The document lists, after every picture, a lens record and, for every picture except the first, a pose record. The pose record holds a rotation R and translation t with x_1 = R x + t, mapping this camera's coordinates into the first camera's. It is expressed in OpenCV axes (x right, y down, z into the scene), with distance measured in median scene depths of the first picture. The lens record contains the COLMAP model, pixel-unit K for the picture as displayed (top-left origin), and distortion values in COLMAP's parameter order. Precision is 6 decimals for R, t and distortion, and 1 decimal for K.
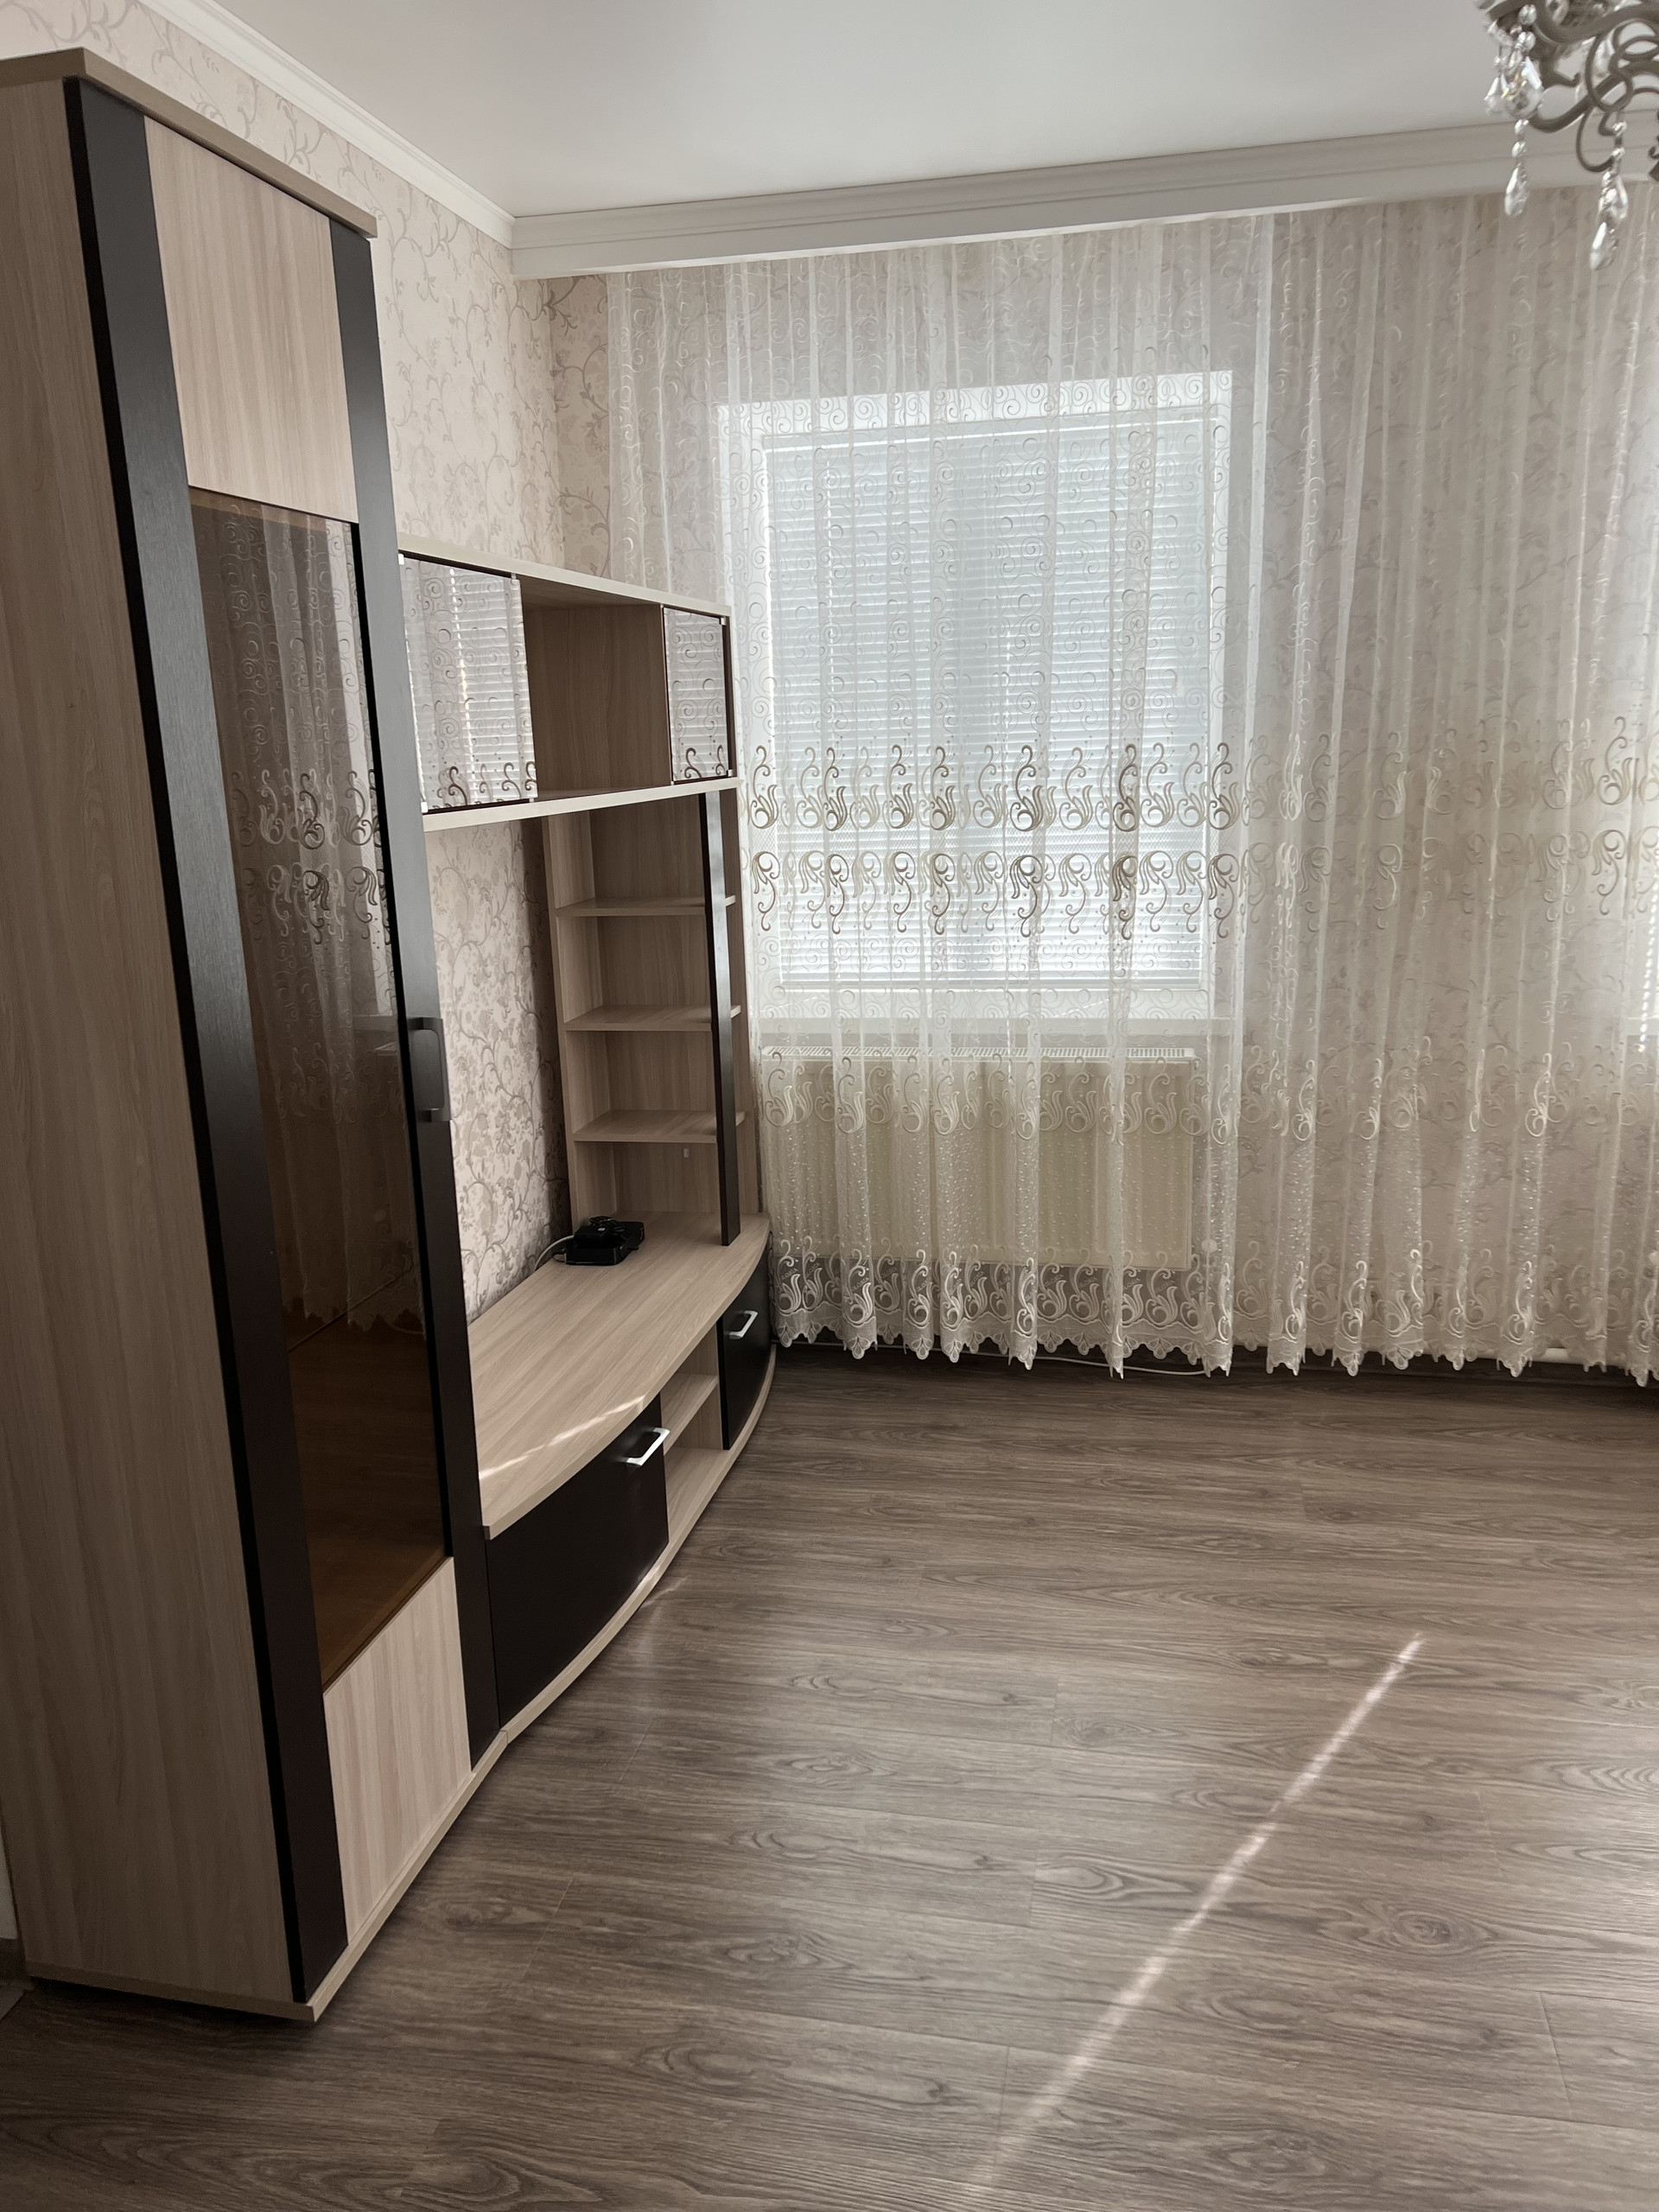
lens RADIAL K [[1672.1, 0, 810.0], [0, 1672.1, 1111.6], [0, 0, 1]] dist [0.066993, -0.074382]
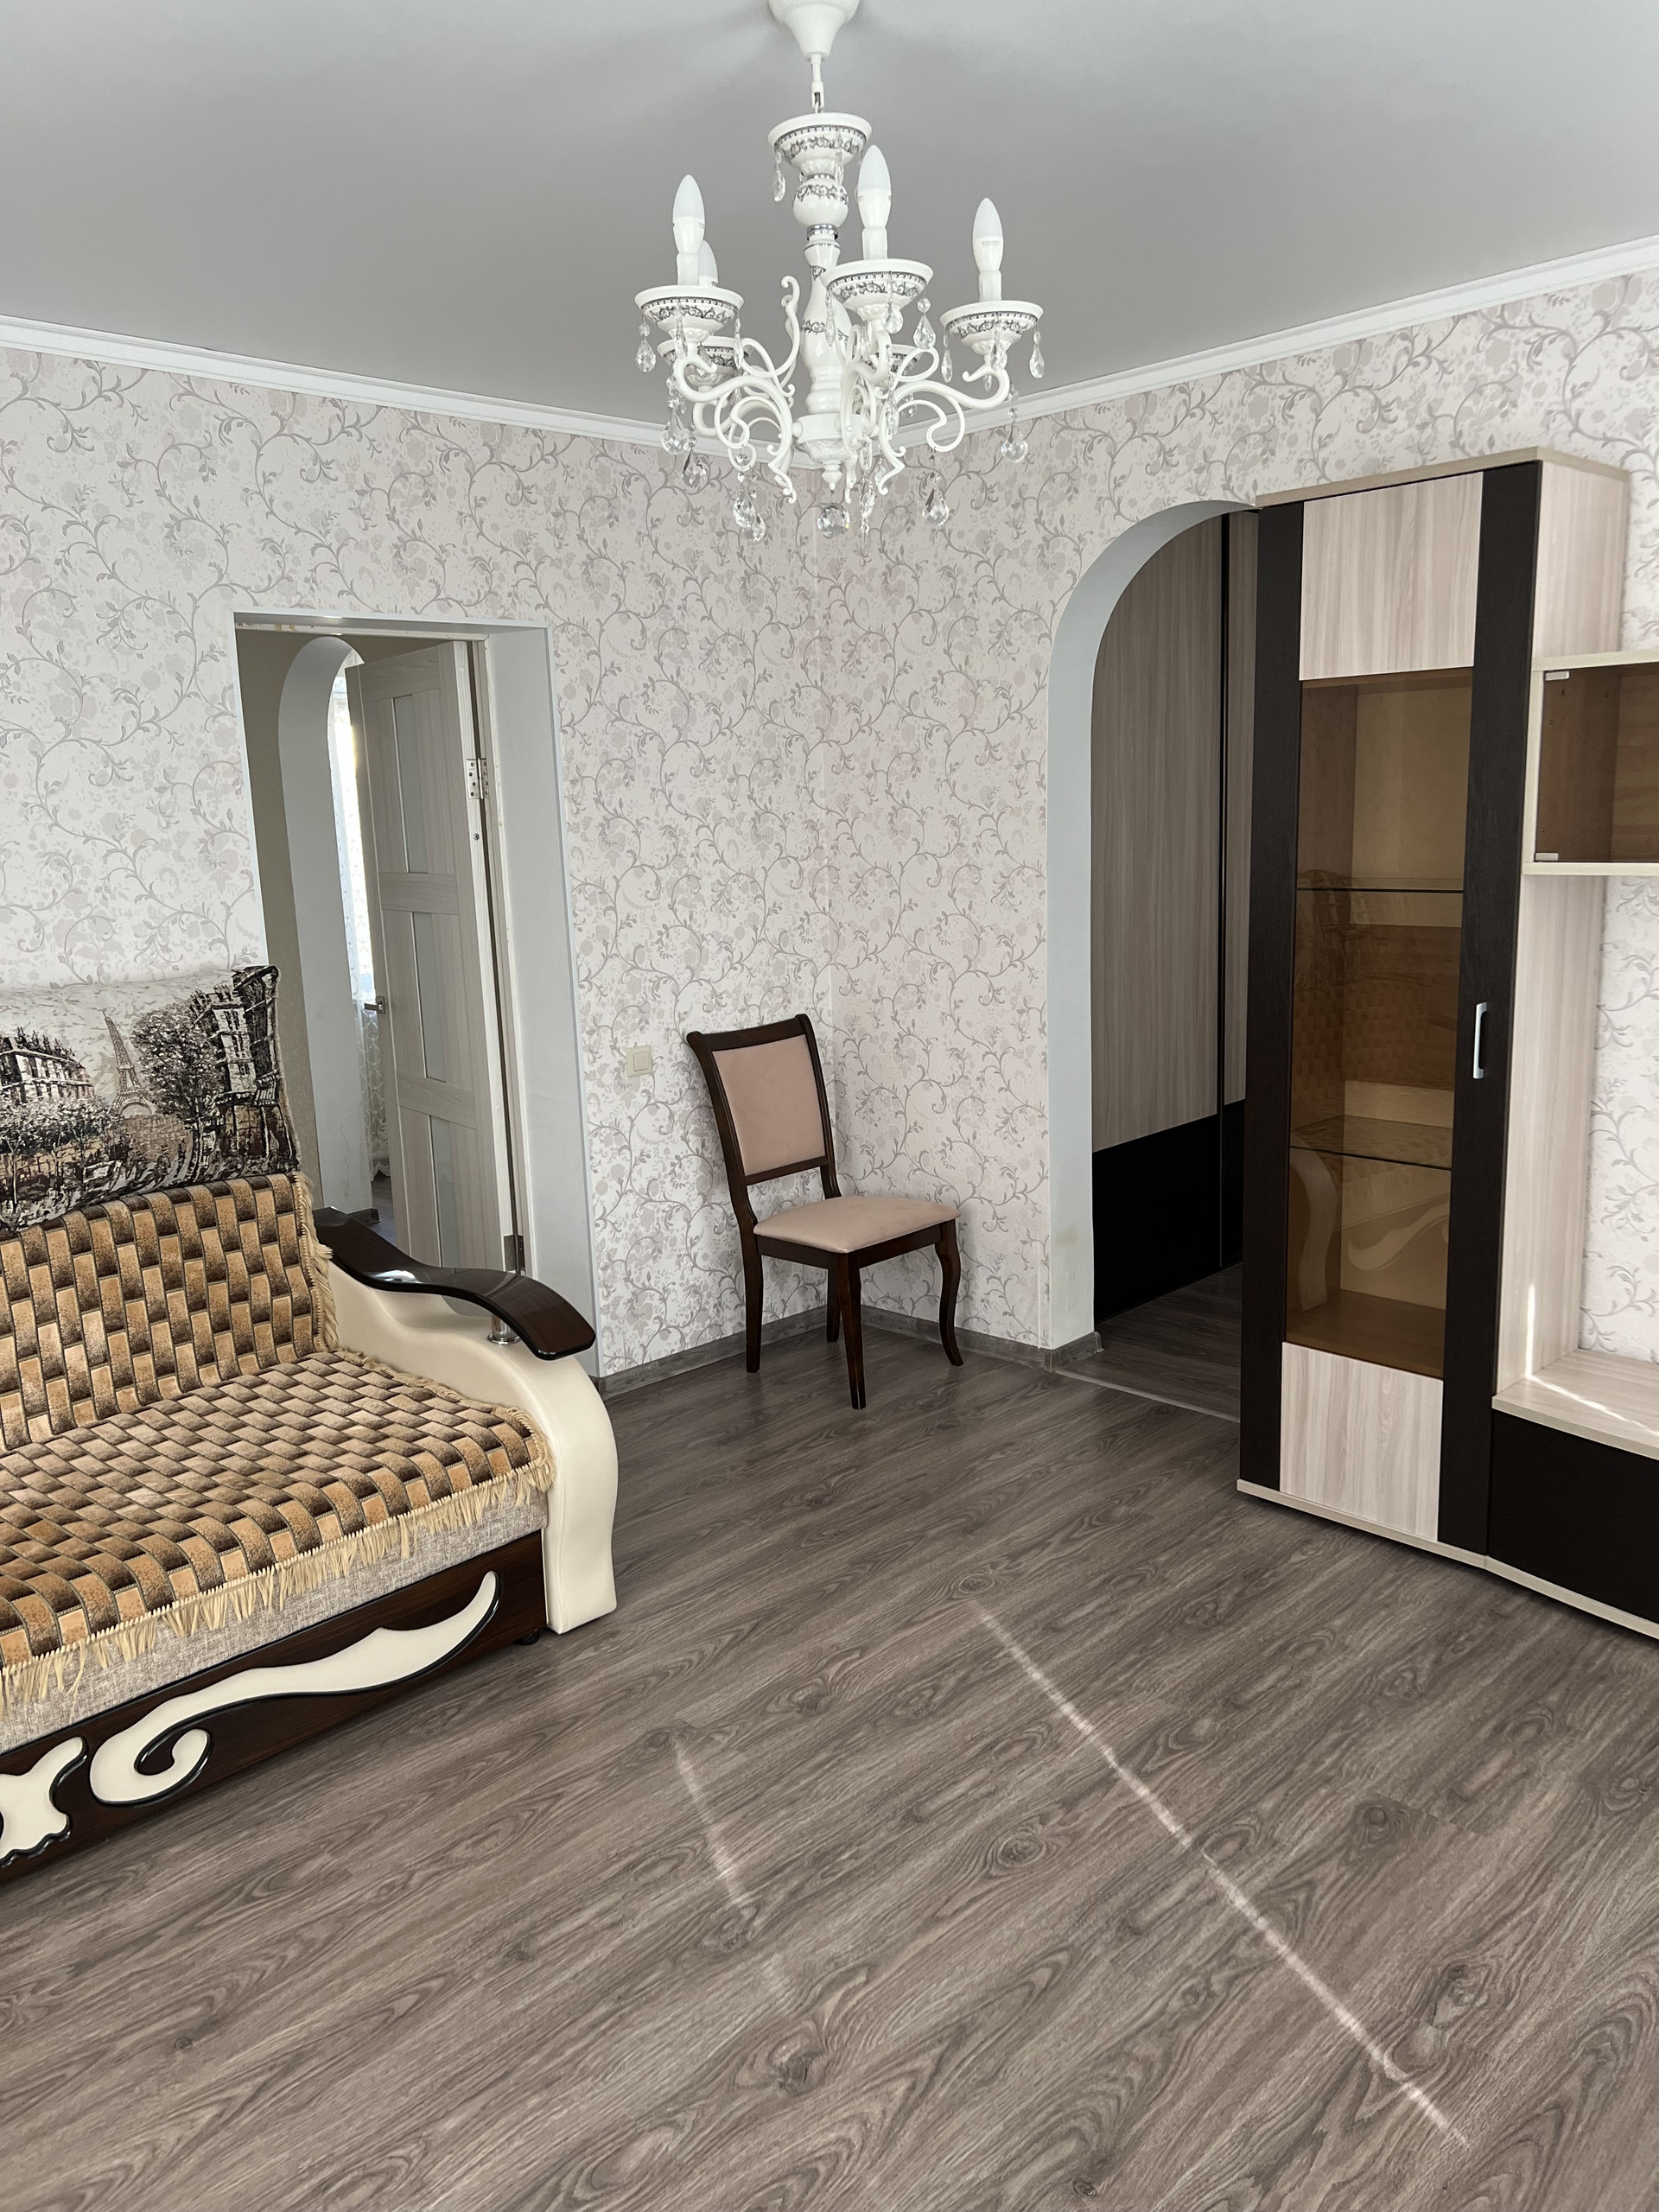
lens RADIAL K [[1672.1, 0, 829.1], [0, 1672.1, 1118.1], [0, 0, 1]] dist [0.066993, -0.074382]
pose [[-0.543619, 0.205192, -0.813864, 1.219681], [-0.136293, 0.935207, 0.326822, -0.348669], [0.828192, 0.288590, -0.480430, 1.230001]]
